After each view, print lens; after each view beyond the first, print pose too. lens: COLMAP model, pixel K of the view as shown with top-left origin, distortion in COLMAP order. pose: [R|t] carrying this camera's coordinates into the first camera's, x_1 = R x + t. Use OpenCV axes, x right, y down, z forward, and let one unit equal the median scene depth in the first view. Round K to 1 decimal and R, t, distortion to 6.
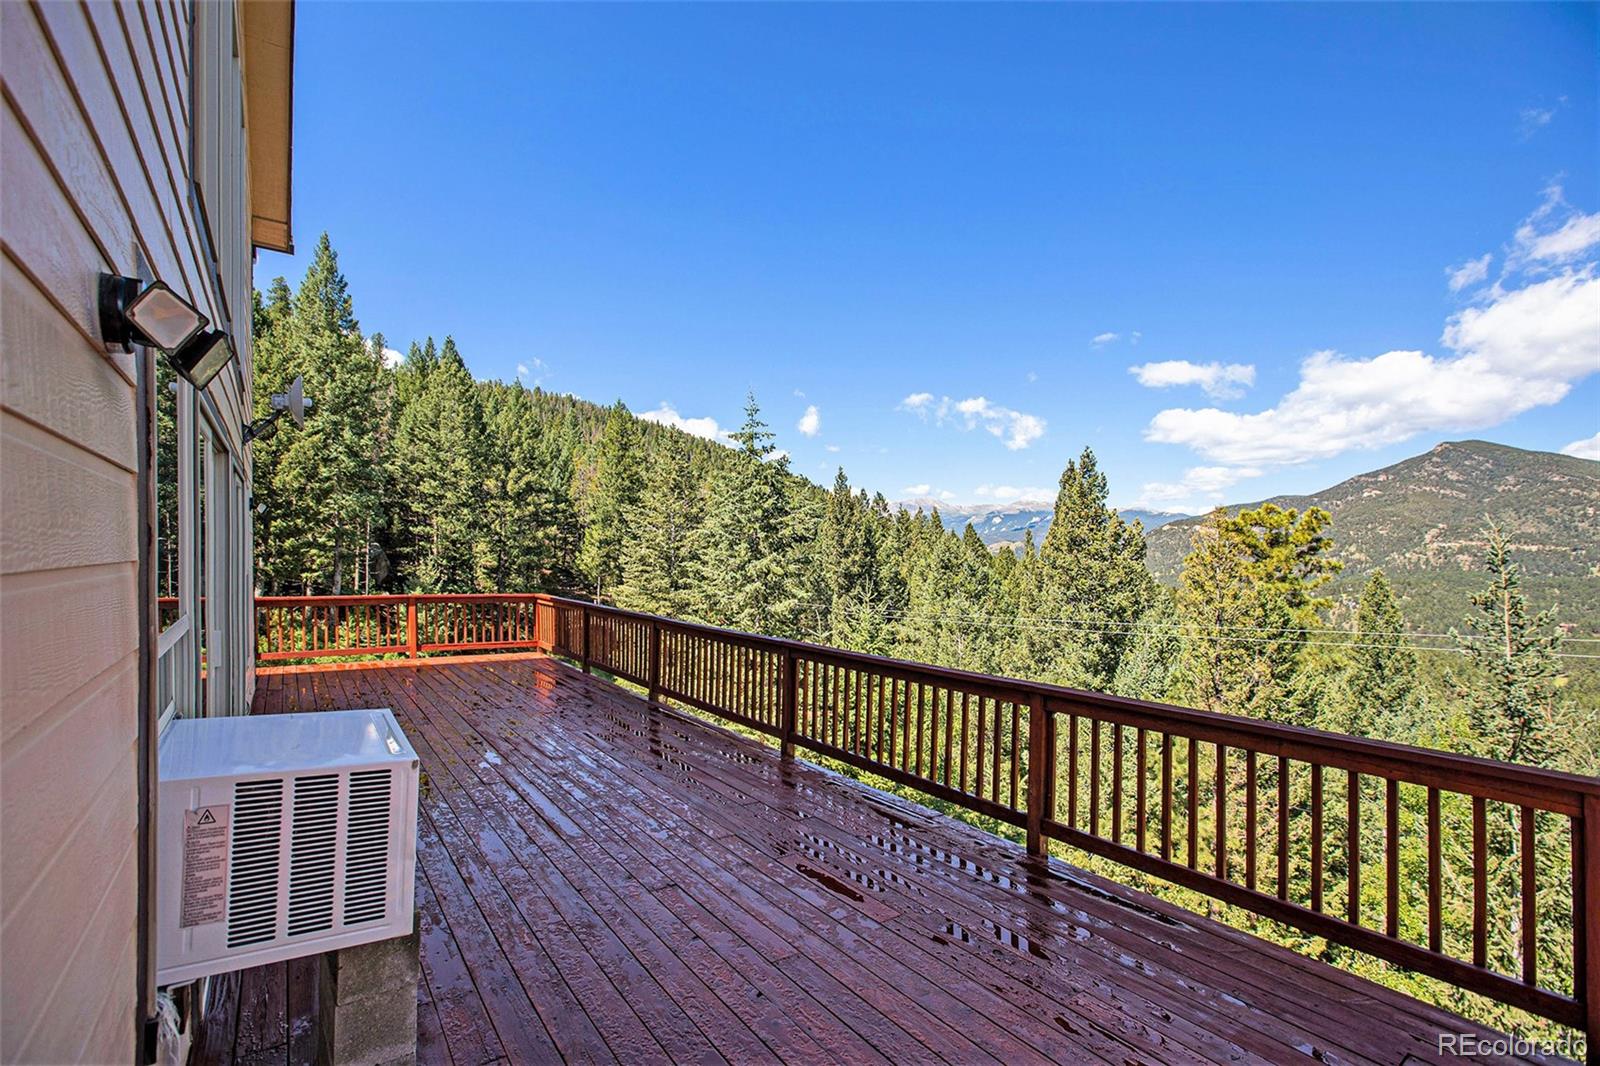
lens RADIAL K [[730.7, 0, 776.8], [0, 730.7, 553.6], [0, 0, 1]] dist [0.002180, 0.000064]
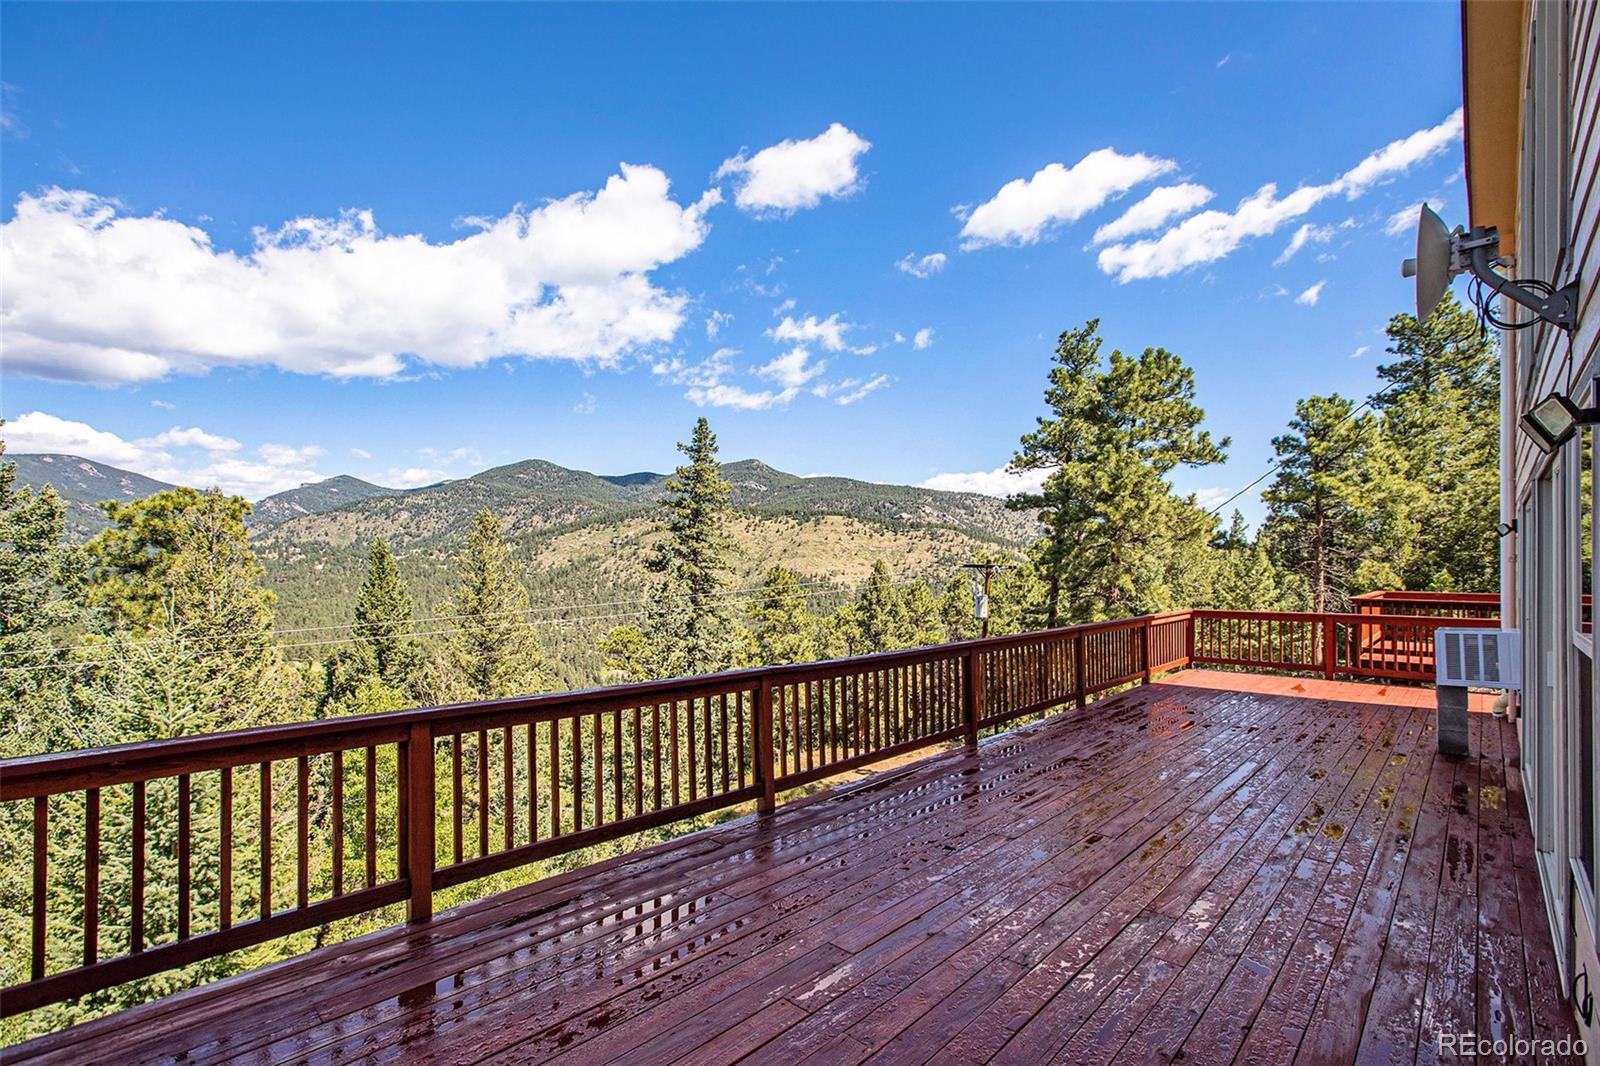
lens RADIAL K [[737.1, 0, 799.8], [0, 737.1, 557.7], [0, 0, 1]] dist [-0.067720, -0.000036]
pose [[-0.192014, -0.008506, 0.981355, -0.530492], [-0.004147, 0.999961, 0.007856, -0.001169], [-0.981383, -0.002562, -0.192042, 0.783953]]
